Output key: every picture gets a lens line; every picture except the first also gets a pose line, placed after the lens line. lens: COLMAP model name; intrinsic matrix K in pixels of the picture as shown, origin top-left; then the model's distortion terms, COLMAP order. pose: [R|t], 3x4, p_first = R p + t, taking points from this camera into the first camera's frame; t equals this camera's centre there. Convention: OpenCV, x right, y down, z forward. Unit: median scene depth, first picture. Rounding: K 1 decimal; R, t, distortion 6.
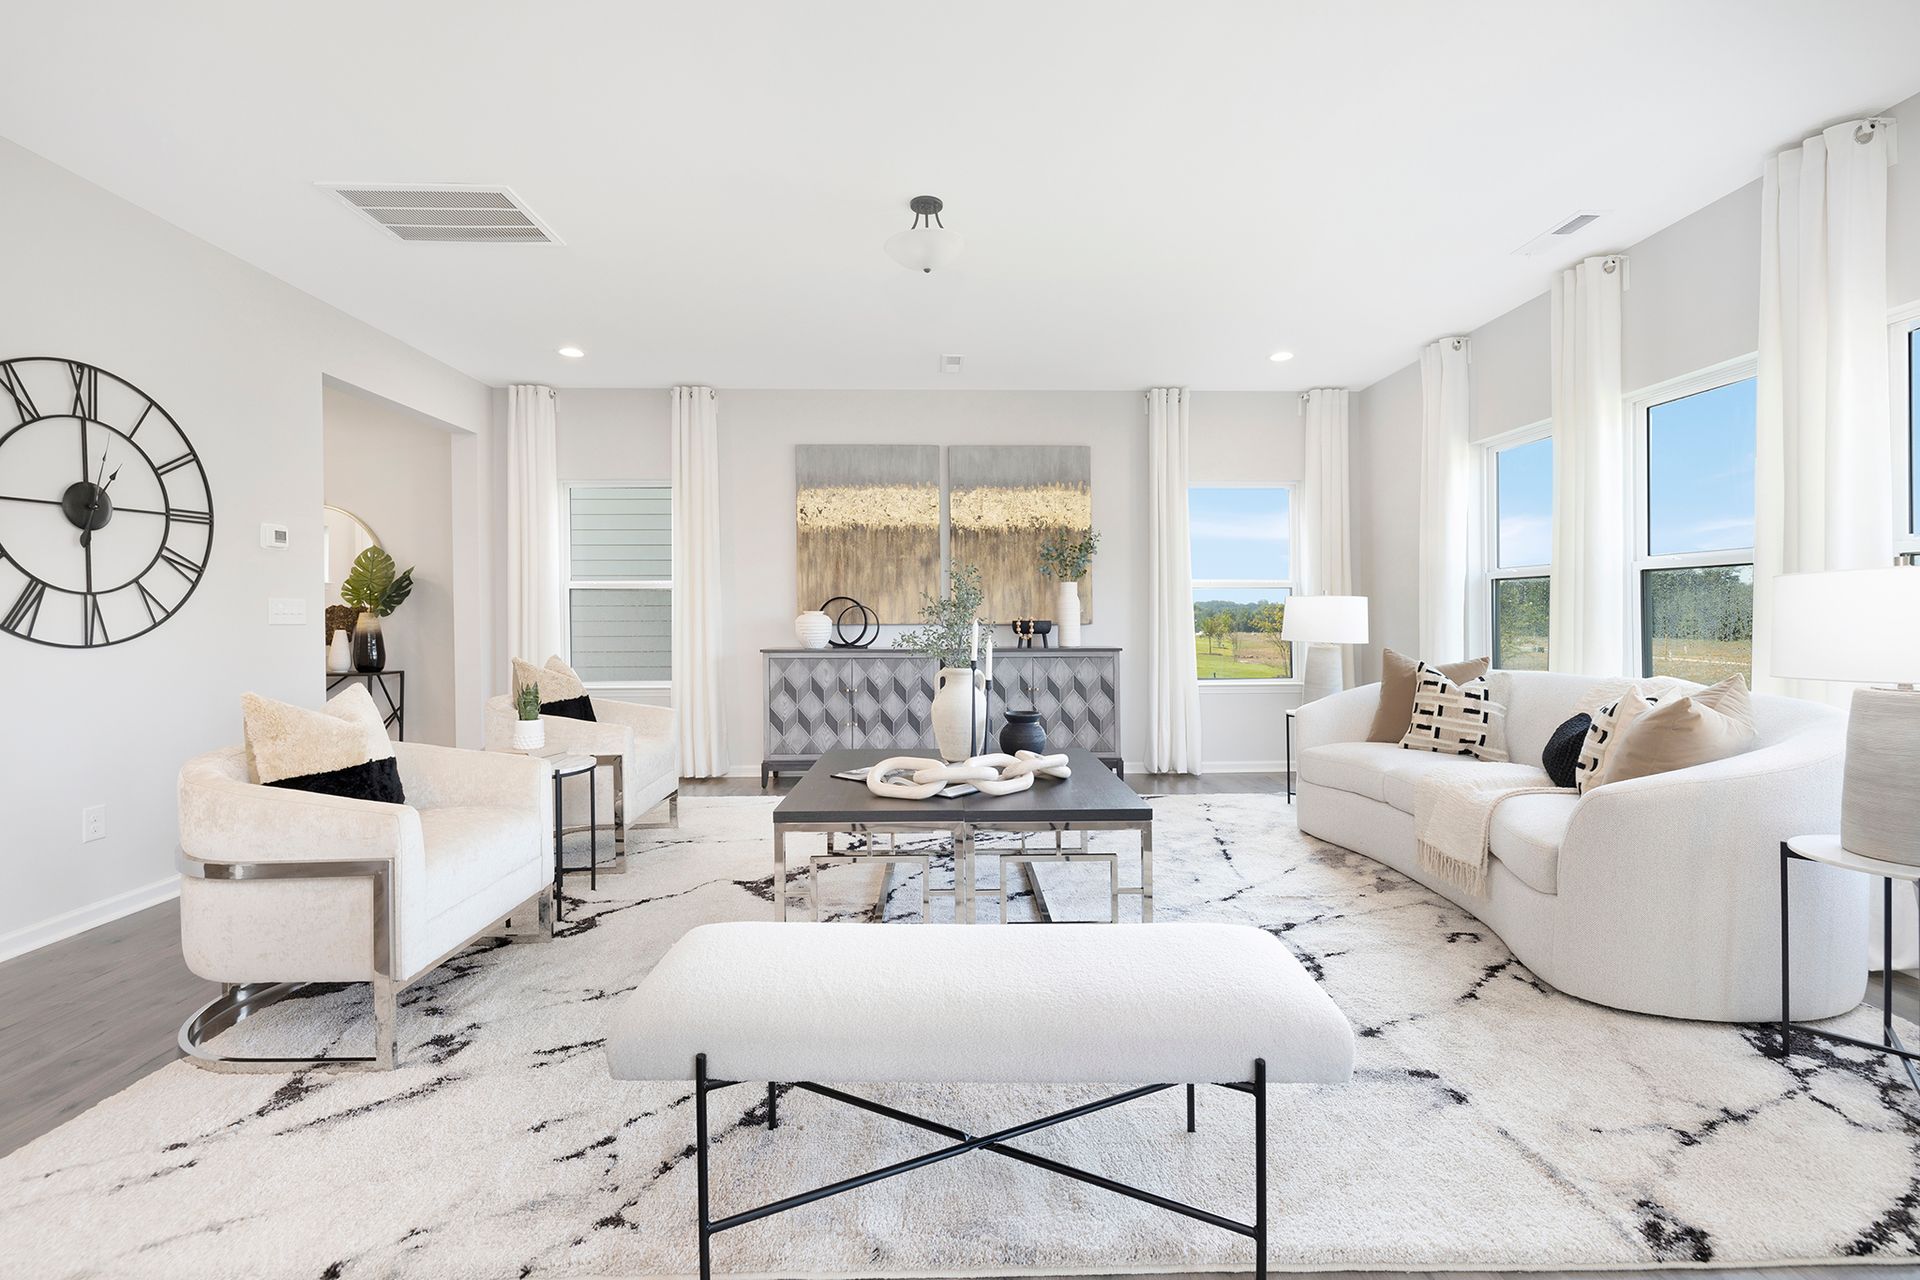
lens RADIAL K [[823.5, 0, 952.6], [0, 823.5, 615.7], [0, 0, 1]] dist [0.001362, -0.000685]
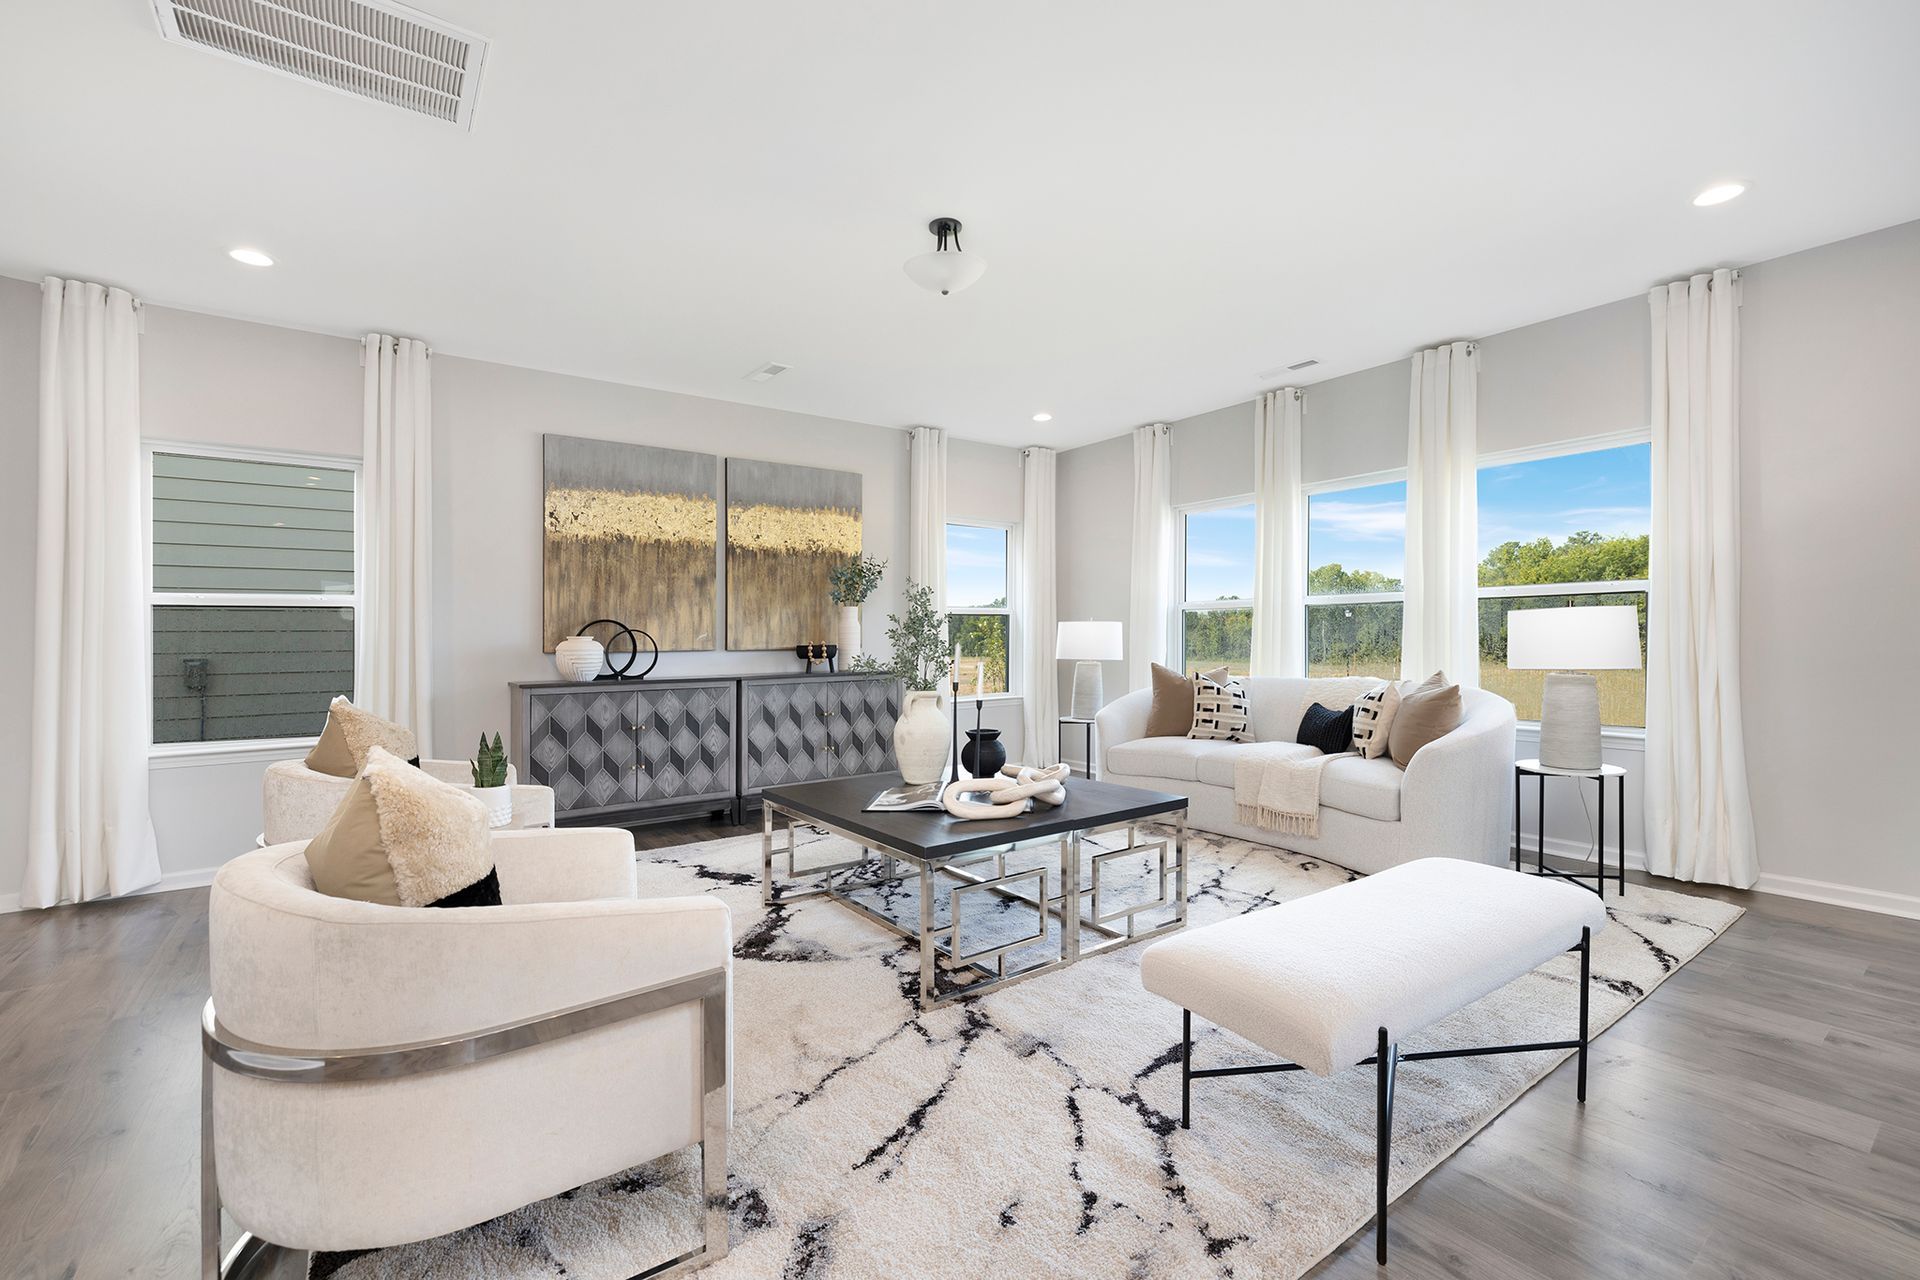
lens RADIAL K [[820.6, 0, 960.0], [0, 820.6, 640.0], [0, 0, 1]] dist [-0.002345, -0.000258]
pose [[0.820098, -0.007366, 0.572176, -0.336150], [0.008652, 0.999962, 0.000473, 0.000878], [-0.572158, 0.004563, 0.820131, 0.100495]]
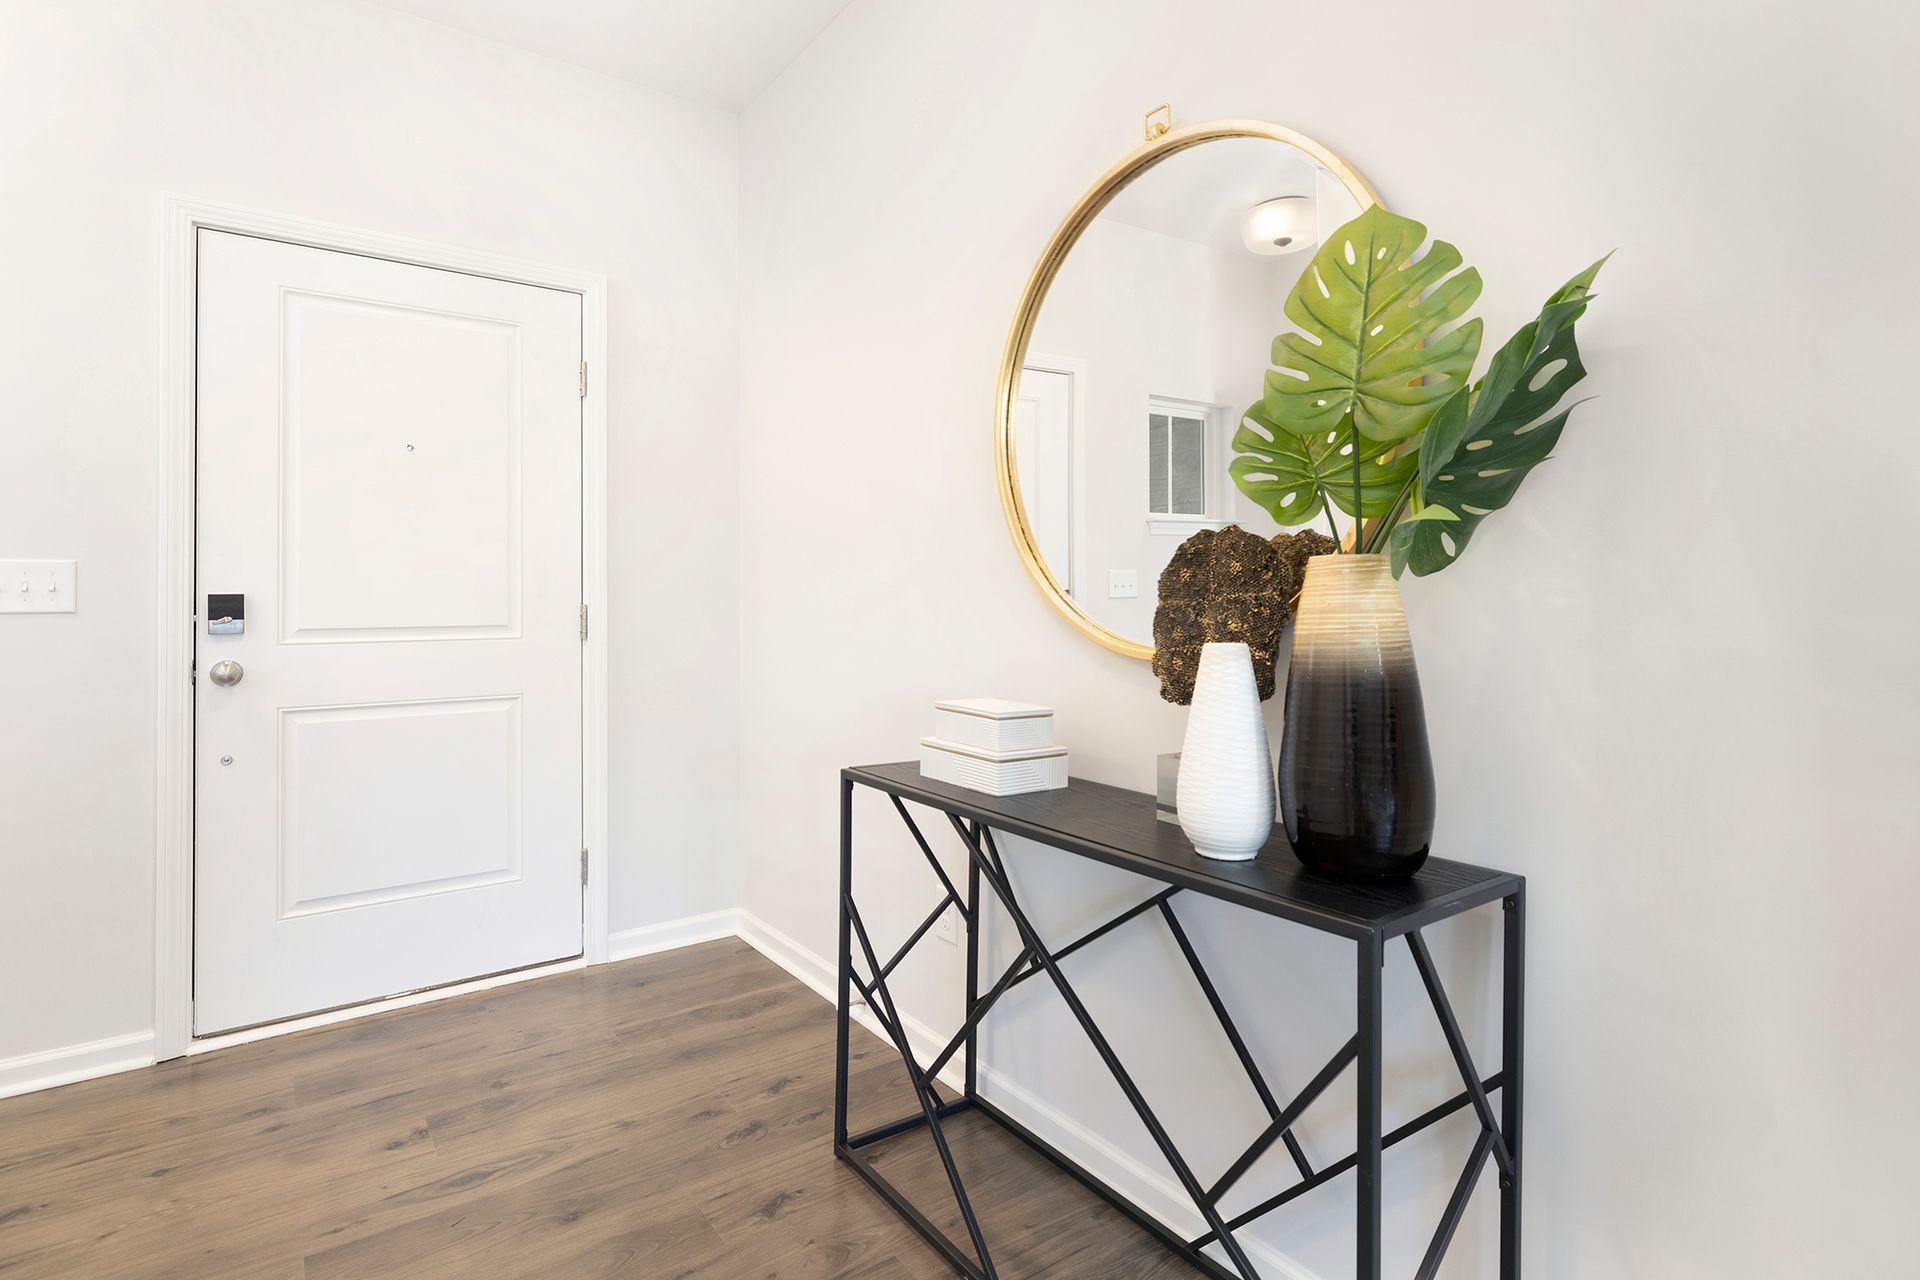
lens RADIAL K [[859.3, 0, 952.2], [0, 859.3, 628.5], [0, 0, 1]] dist [-0.002319, 0.000139]
pose [[0.552808, 0.007169, -0.833278, -0.607171], [-0.001330, 0.999969, 0.007721, 0.012661], [0.833307, -0.003160, 0.552801, 0.831454]]
